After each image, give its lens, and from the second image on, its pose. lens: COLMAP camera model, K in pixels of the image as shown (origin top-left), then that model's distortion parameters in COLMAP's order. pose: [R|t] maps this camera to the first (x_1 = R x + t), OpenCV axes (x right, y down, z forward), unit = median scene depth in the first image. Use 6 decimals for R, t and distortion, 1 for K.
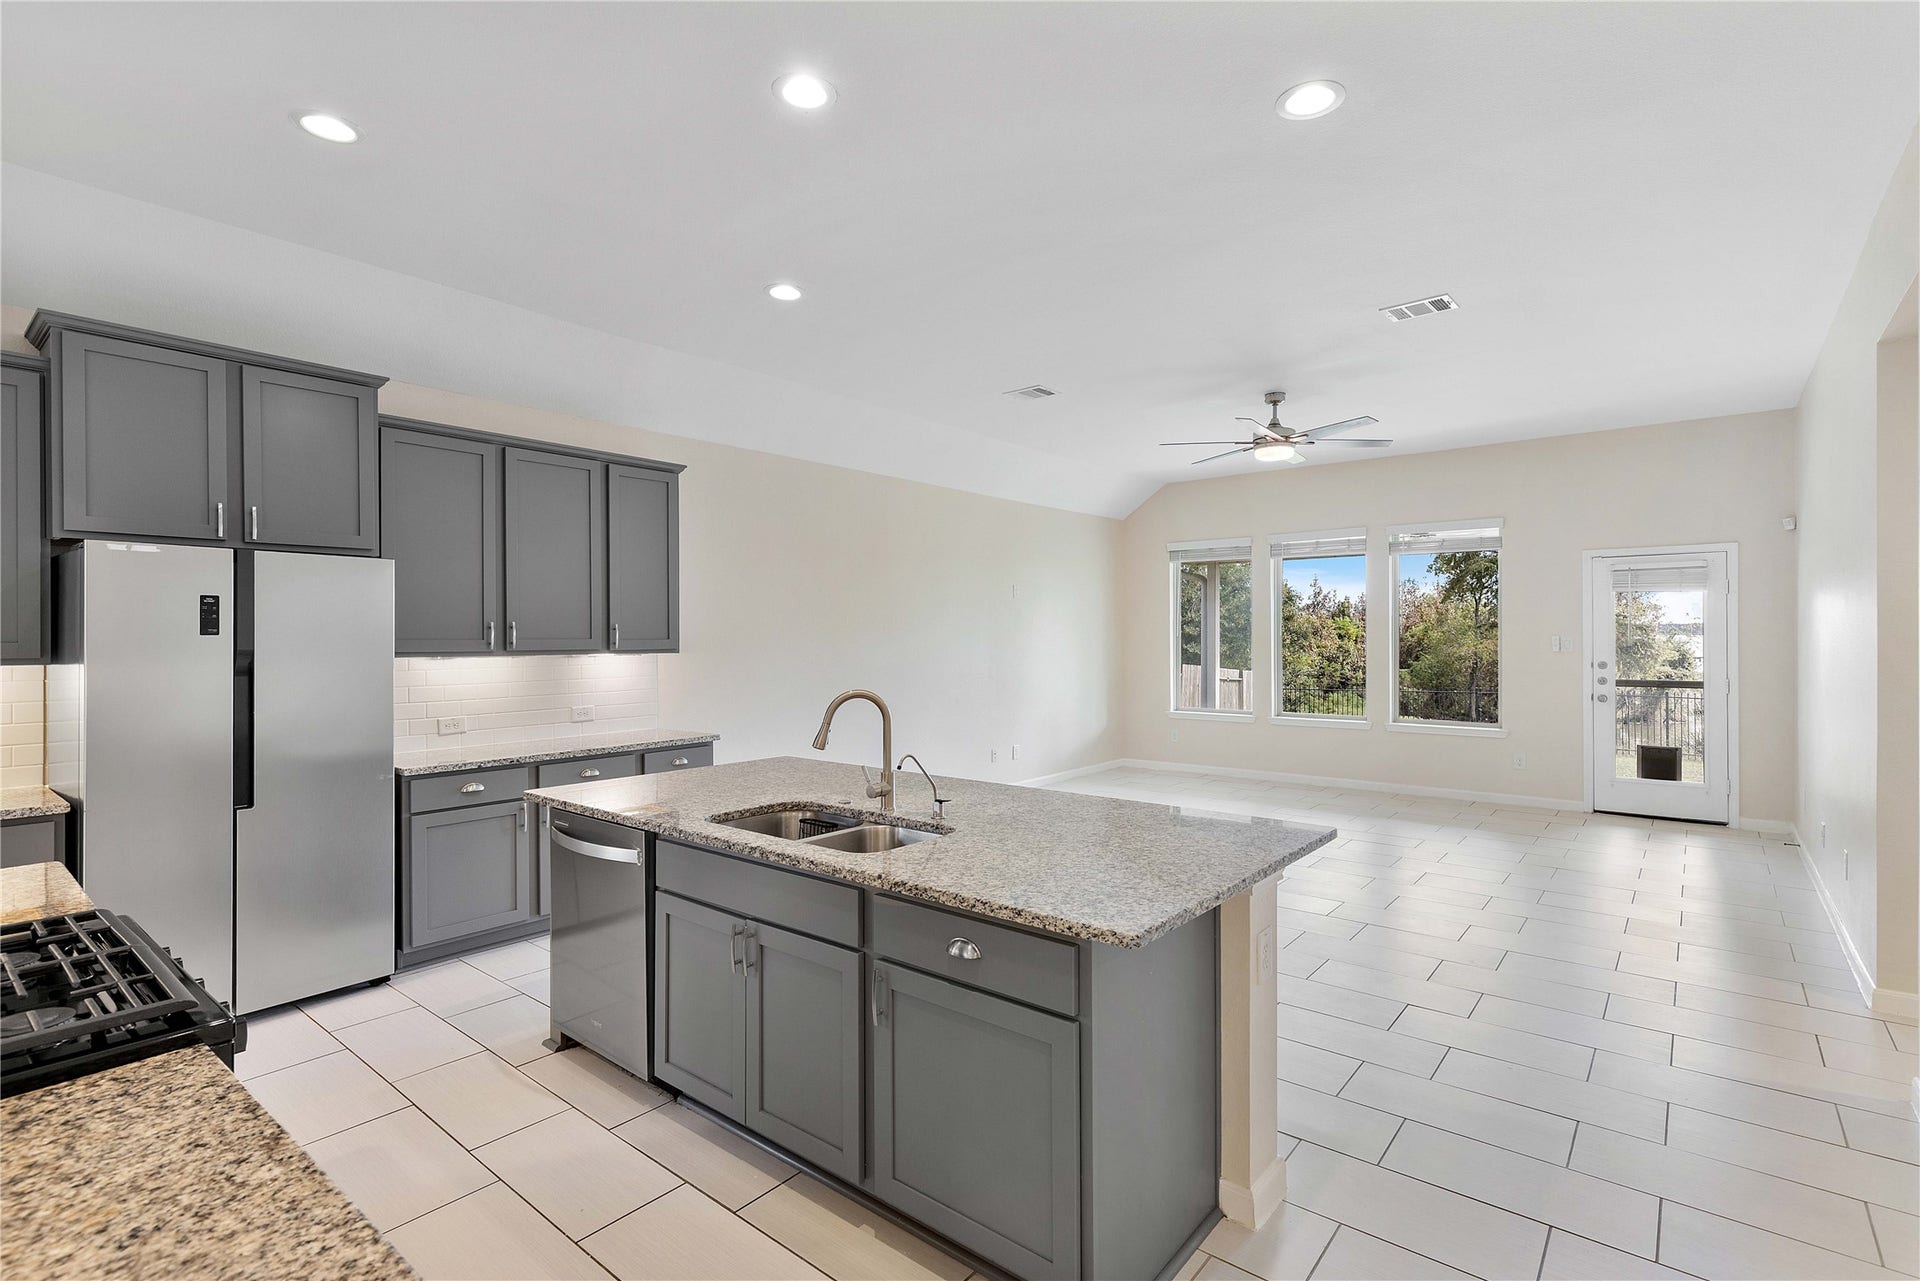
lens RADIAL K [[903.3, 0, 960.0], [0, 903.3, 640.5], [0, 0, 1]] dist [-0.001084, -0.000027]
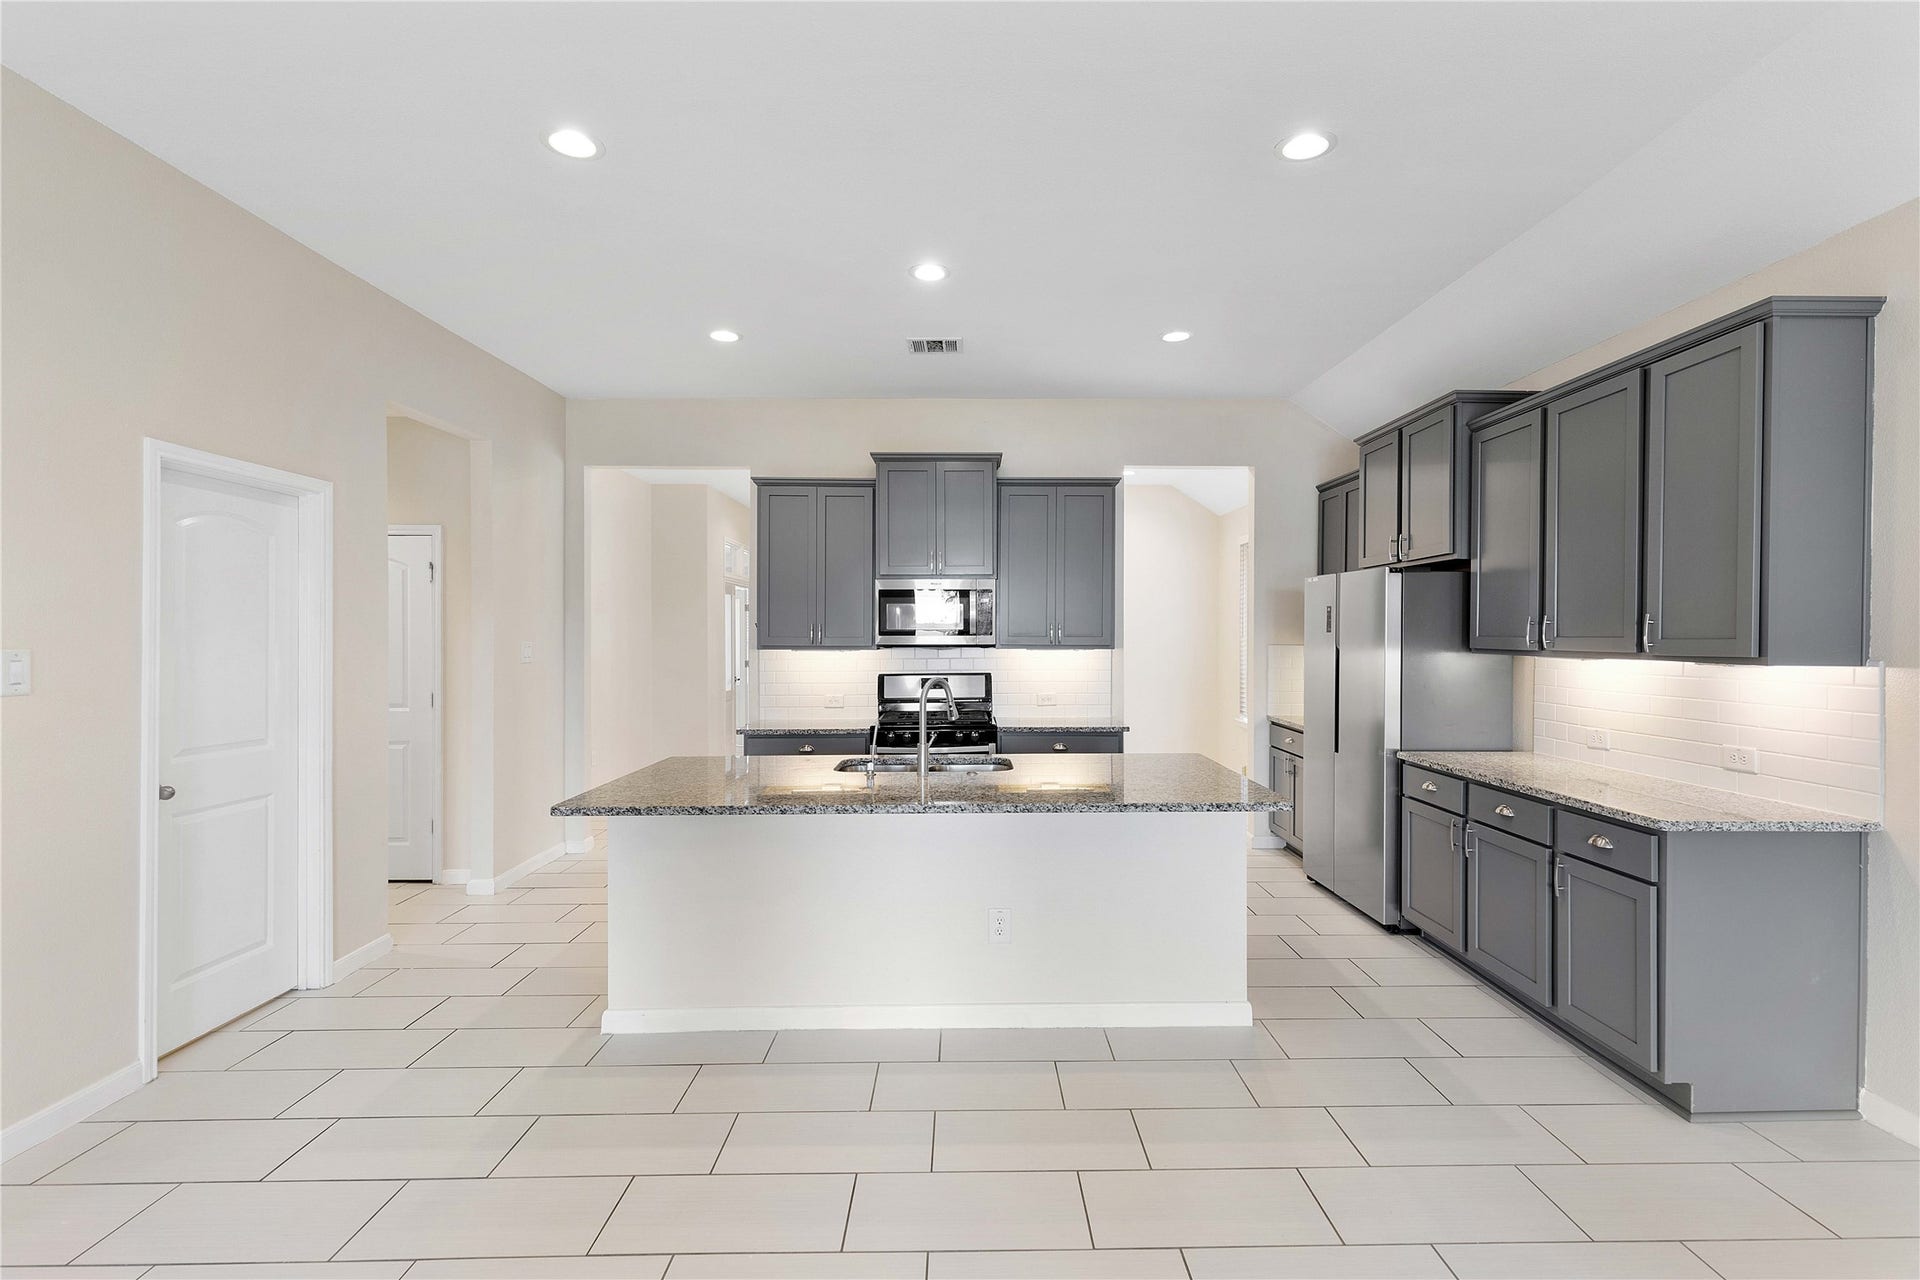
lens RADIAL K [[890.4, 0, 999.5], [0, 890.4, 645.9], [0, 0, 1]] dist [0.025873, -0.000167]
pose [[-0.757006, 0.012647, -0.653285, 0.482606], [-0.000619, 0.999798, 0.020071, -0.010545], [0.653407, 0.015598, -0.756846, 1.535372]]
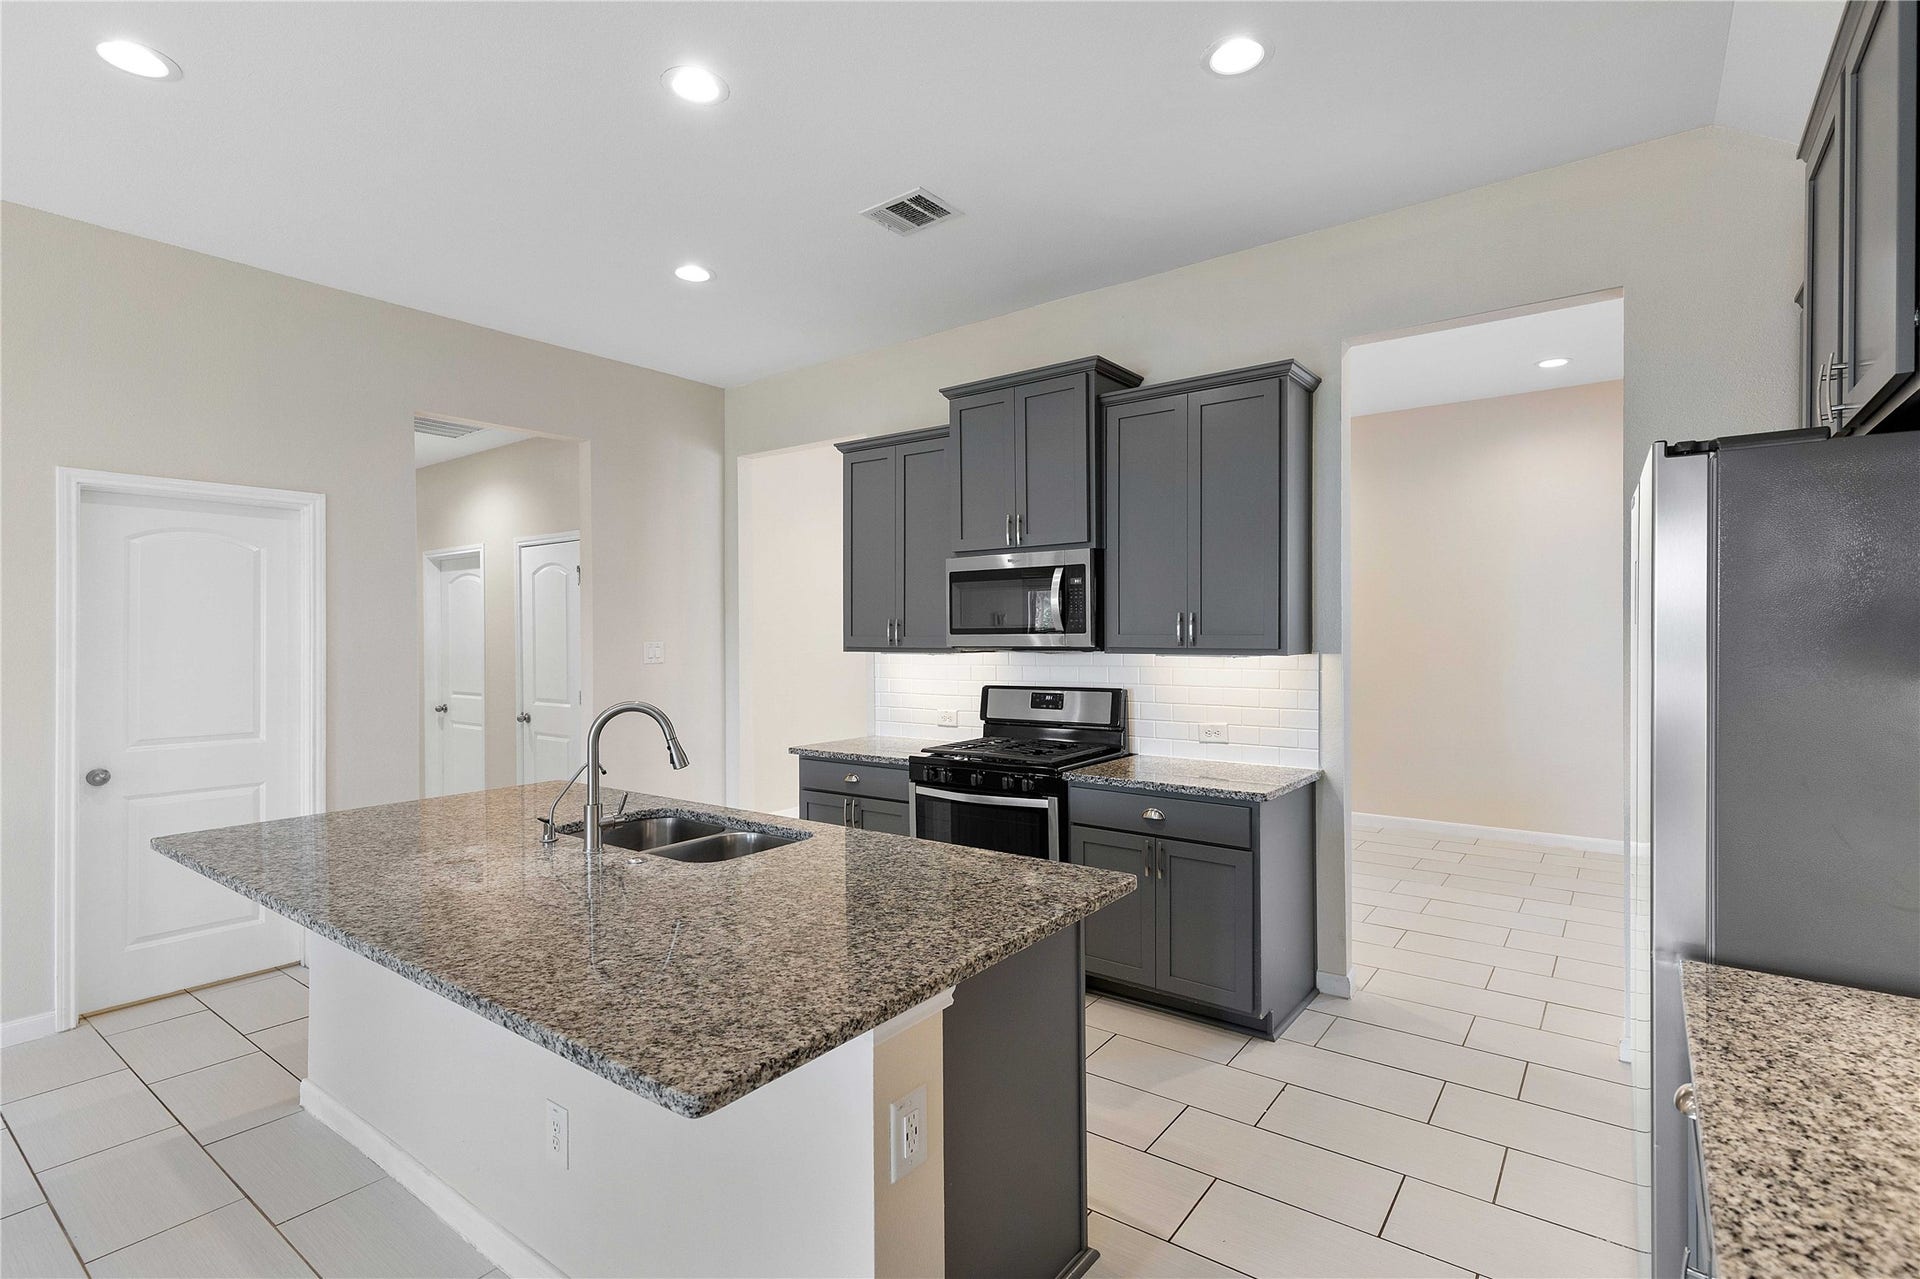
lens RADIAL K [[903.3, 0, 960.0], [0, 903.3, 639.5], [0, 0, 1]] dist [-0.001084, -0.000027]
pose [[-0.998859, 0.011711, -0.046305, -0.294163], [0.011080, 0.999843, 0.013857, -0.006465], [0.046460, 0.013328, -0.998831, 1.391749]]
